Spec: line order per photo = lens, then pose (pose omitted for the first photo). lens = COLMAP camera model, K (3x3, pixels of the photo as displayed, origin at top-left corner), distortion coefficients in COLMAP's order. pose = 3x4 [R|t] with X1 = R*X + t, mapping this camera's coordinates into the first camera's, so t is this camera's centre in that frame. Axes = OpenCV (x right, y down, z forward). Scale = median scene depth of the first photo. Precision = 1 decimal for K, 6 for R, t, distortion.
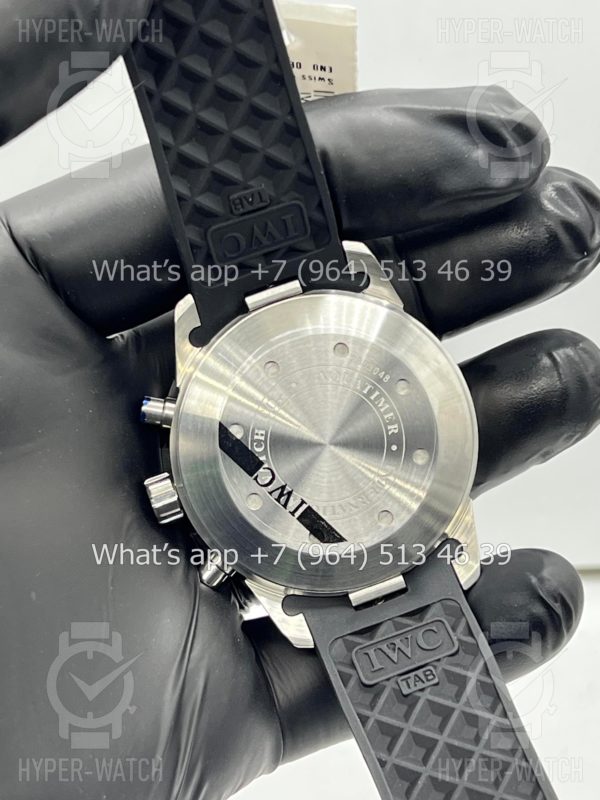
lens RADIAL K [[1892.5, 0, 300.8], [0, 1892.5, 406.4], [0, 0, 1]] dist [0.279094, 0.000000]
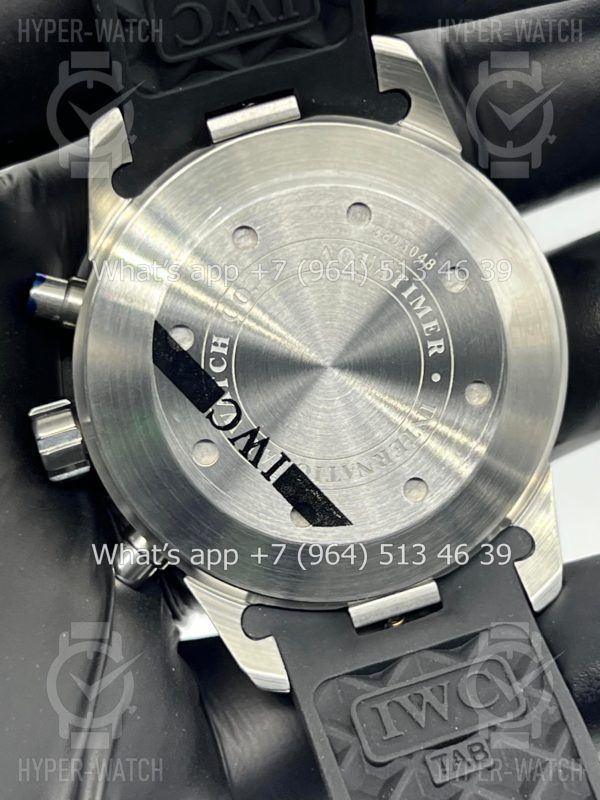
lens RADIAL K [[1892.5, 0, 297.7], [0, 1892.5, 395.4], [0, 0, 1]] dist [0.279094, 0.000000]
pose [[0.998414, 0.051206, 0.023376, -0.010010], [-0.051831, 0.998291, 0.026977, 0.013177], [-0.021955, -0.028146, 0.999363, 0.382226]]
